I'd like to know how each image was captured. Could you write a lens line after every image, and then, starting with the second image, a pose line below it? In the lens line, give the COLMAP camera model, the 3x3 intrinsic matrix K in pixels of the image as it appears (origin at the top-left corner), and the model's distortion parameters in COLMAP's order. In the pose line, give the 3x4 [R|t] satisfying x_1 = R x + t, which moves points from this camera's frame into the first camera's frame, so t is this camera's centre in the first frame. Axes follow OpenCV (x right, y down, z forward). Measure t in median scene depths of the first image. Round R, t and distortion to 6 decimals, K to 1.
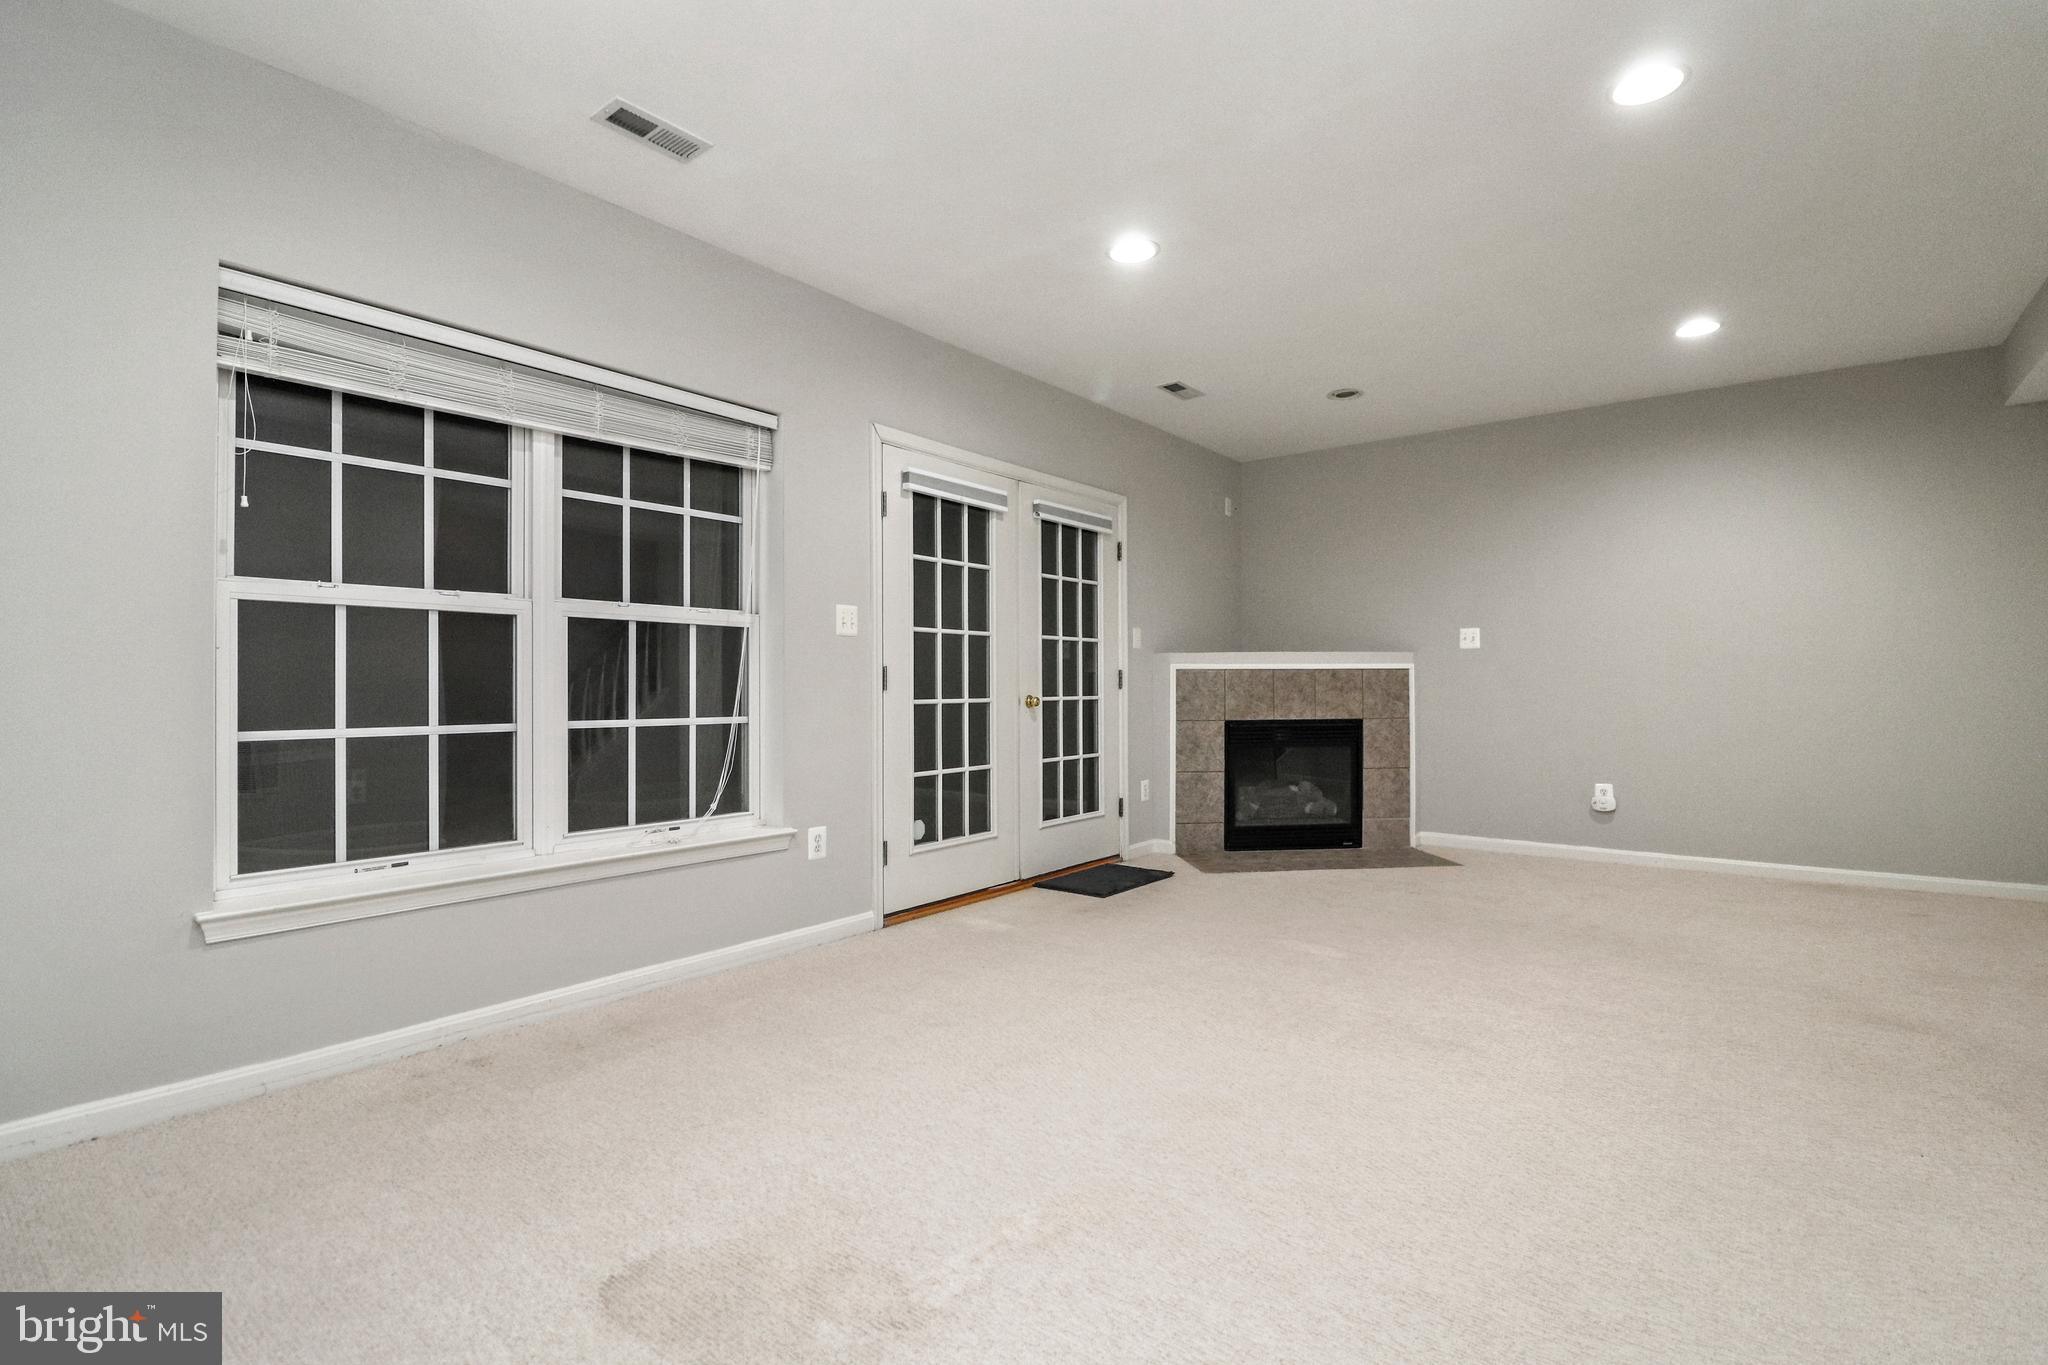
lens RADIAL K [[986.8, 0, 1024.0], [0, 986.8, 682.5], [0, 0, 1]] dist [0.005160, -0.015837]
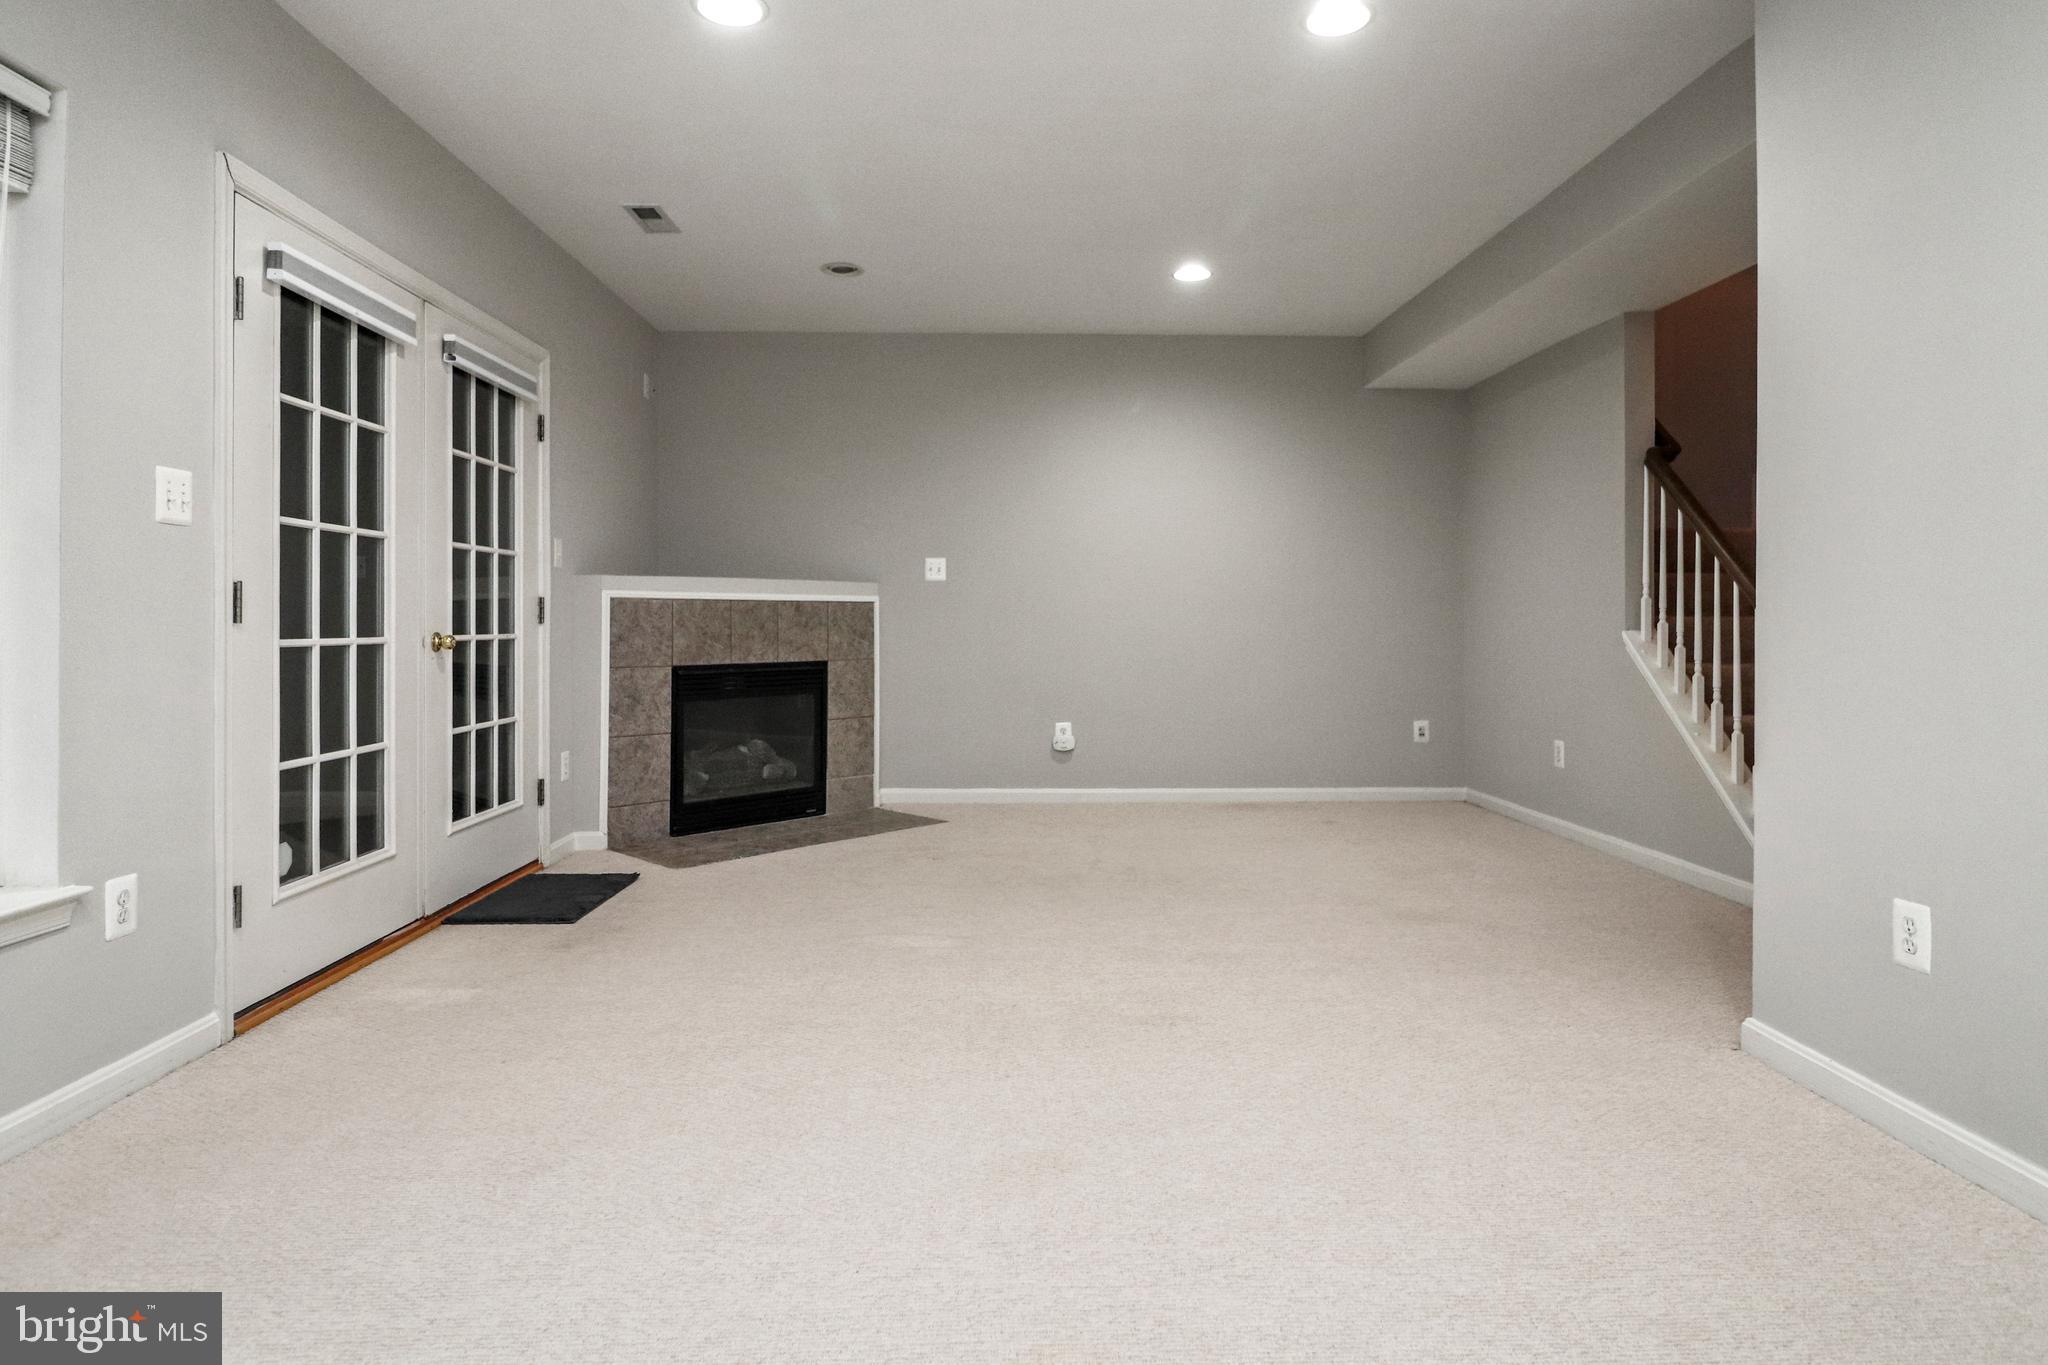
lens RADIAL K [[1162.1, 0, 1052.3], [0, 1162.1, 624.8], [0, 0, 1]] dist [0.000391, -0.002316]
pose [[0.757752, 0.002659, 0.652538, -0.169609], [-0.004858, 0.999987, 0.001566, 0.004122], [-0.652525, -0.004356, 0.757755, 0.136636]]
